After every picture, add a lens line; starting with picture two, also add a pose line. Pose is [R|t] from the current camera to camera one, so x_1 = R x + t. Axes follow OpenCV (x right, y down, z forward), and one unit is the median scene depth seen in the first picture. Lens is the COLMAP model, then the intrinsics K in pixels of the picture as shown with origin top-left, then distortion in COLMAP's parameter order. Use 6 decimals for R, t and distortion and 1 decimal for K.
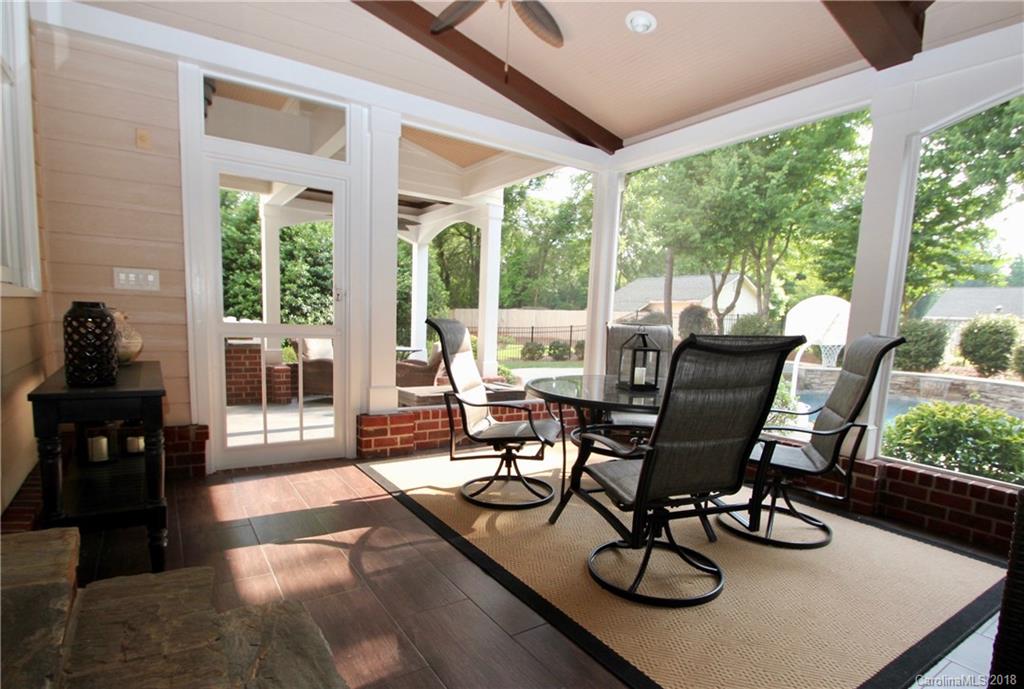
lens RADIAL K [[558.3, 0, 541.5], [0, 558.3, 385.8], [0, 0, 1]] dist [-0.001453, -0.000442]
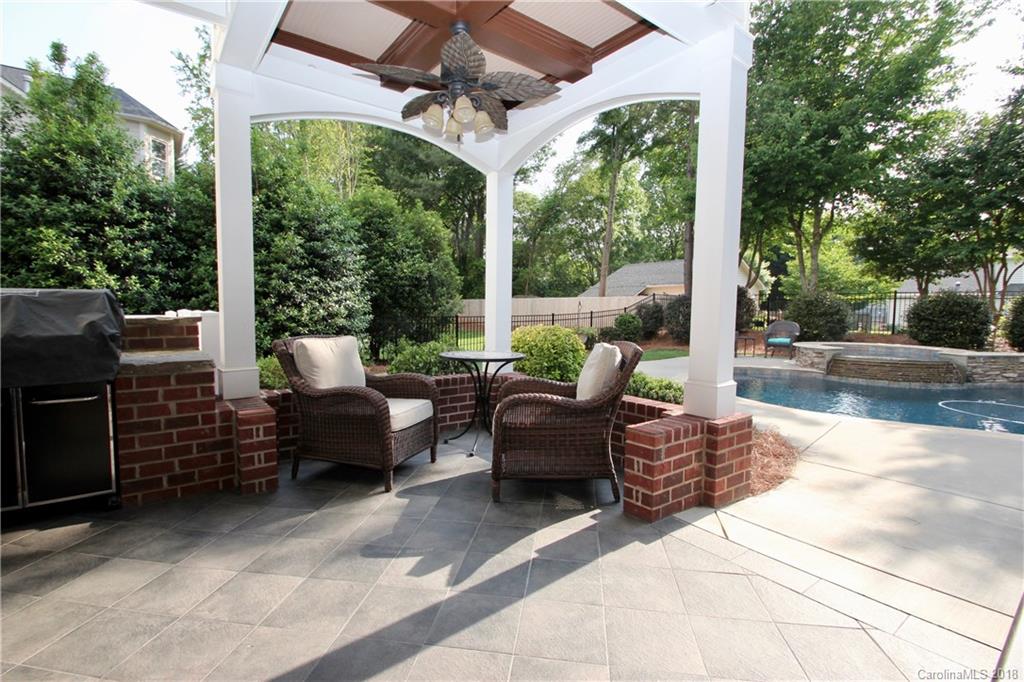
lens RADIAL K [[478.5, 0, 512.0], [0, 478.5, 341.0], [0, 0, 1]] dist [0.017353, -0.020372]
pose [[0.999098, -0.033214, 0.026464, -0.158821], [0.034588, 0.997981, -0.053277, -0.036134], [-0.024641, 0.054144, 0.998229, 0.359458]]
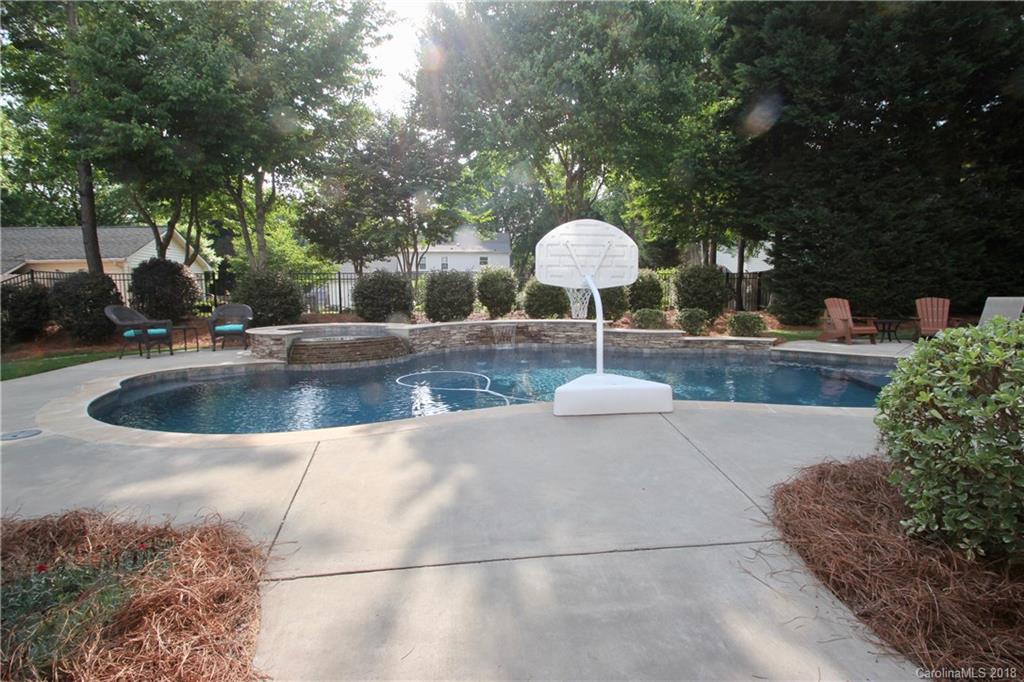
lens RADIAL K [[478.5, 0, 512.0], [0, 478.5, 341.0], [0, 0, 1]] dist [0.017353, -0.020372]
pose [[0.488618, -0.131736, 0.862495, -0.055870], [0.137381, 0.987821, 0.073049, -0.042333], [-0.861614, 0.082798, 0.500765, 0.512616]]
